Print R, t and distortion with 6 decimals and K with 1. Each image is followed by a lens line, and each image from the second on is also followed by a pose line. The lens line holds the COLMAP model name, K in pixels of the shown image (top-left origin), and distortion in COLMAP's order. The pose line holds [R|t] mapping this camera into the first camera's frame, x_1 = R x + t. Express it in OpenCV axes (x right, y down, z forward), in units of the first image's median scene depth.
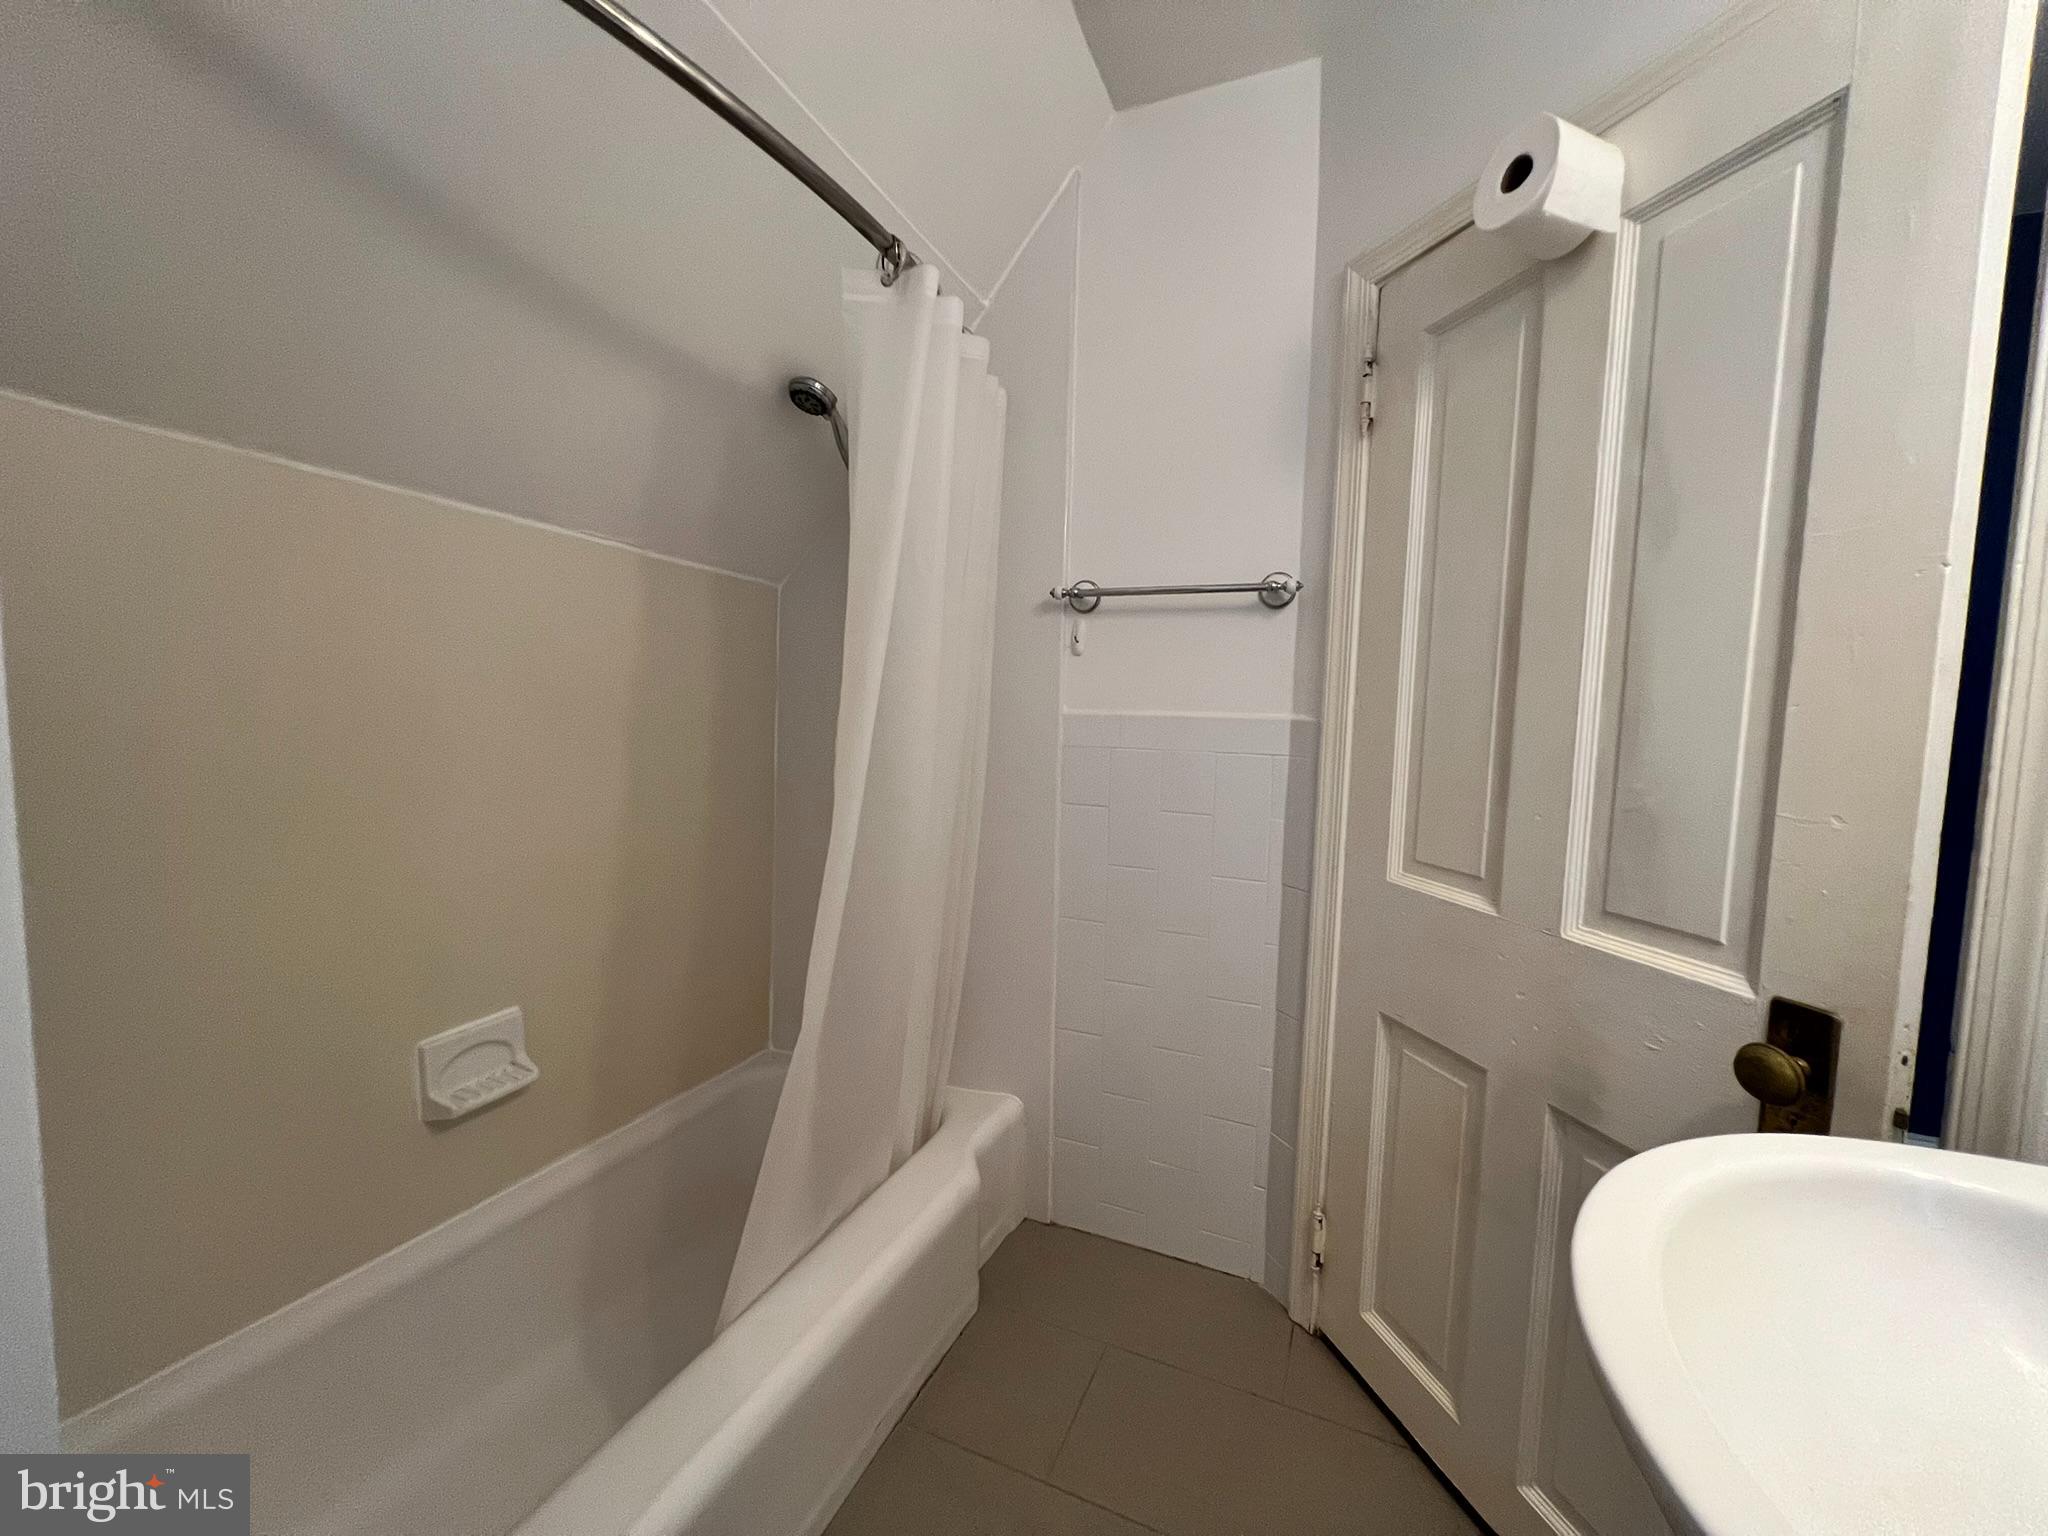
lens RADIAL K [[811.0, 0, 1024.0], [0, 811.0, 768.0], [0, 0, 1]] dist [0.000590, 0.000520]
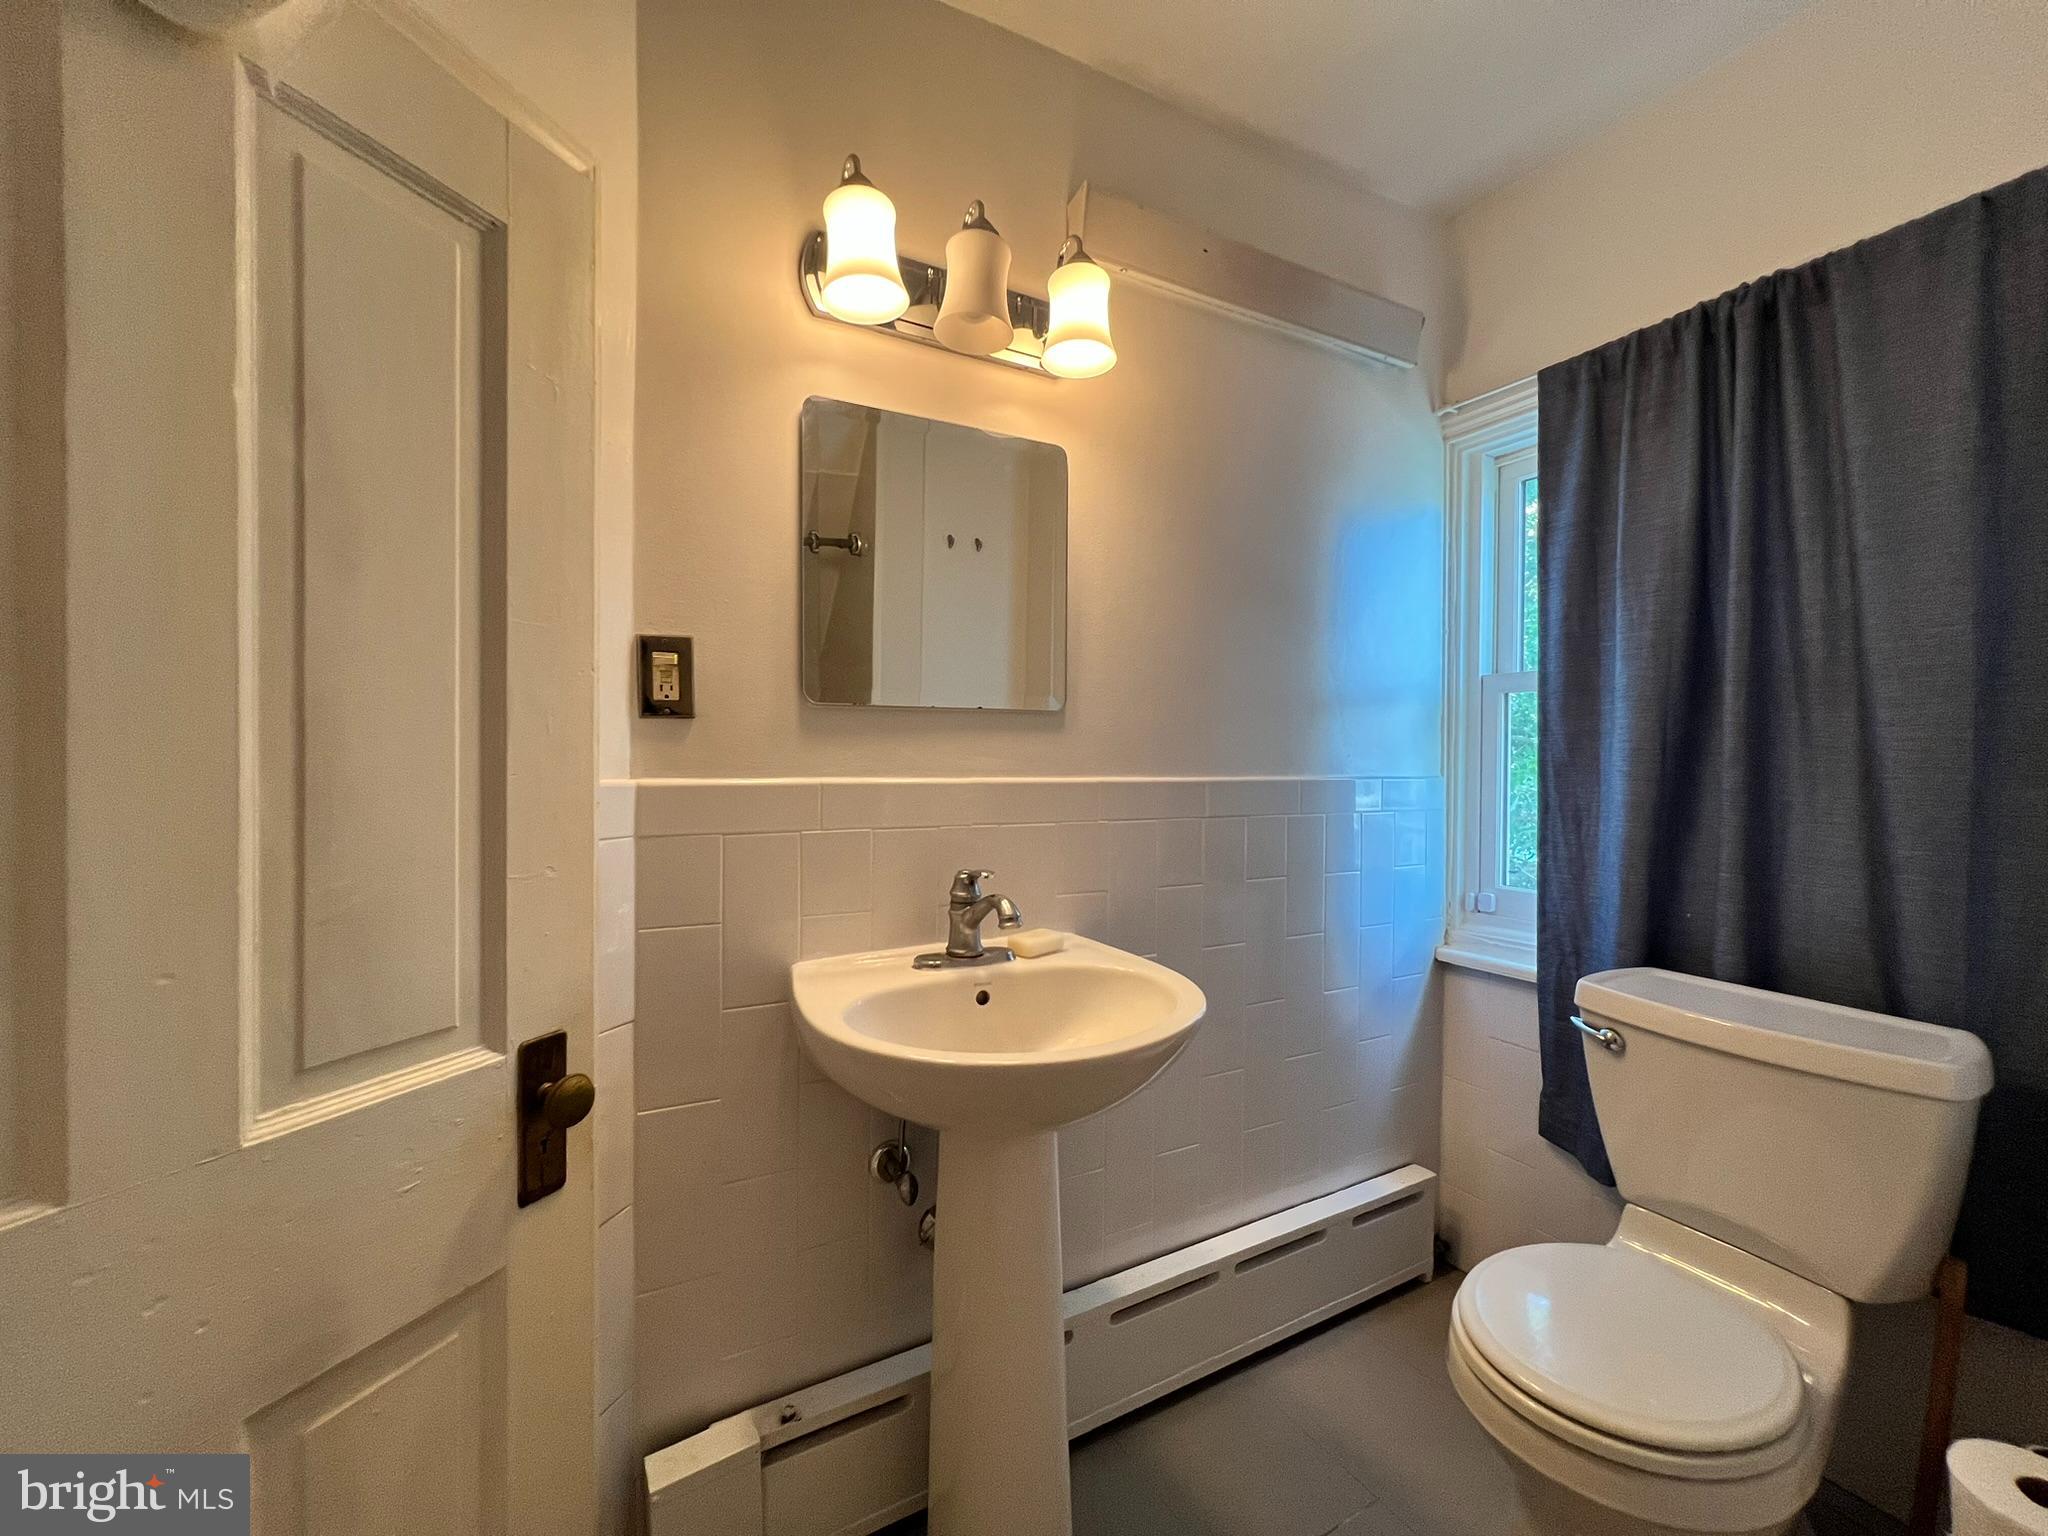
lens RADIAL K [[811.0, 0, 1024.0], [0, 811.0, 768.0], [0, 0, 1]] dist [0.000590, 0.000520]
pose [[-0.787655, -0.031676, 0.615301, -0.221860], [0.026722, 0.995981, 0.085481, -0.139398], [-0.615536, 0.083772, -0.783644, 1.235123]]
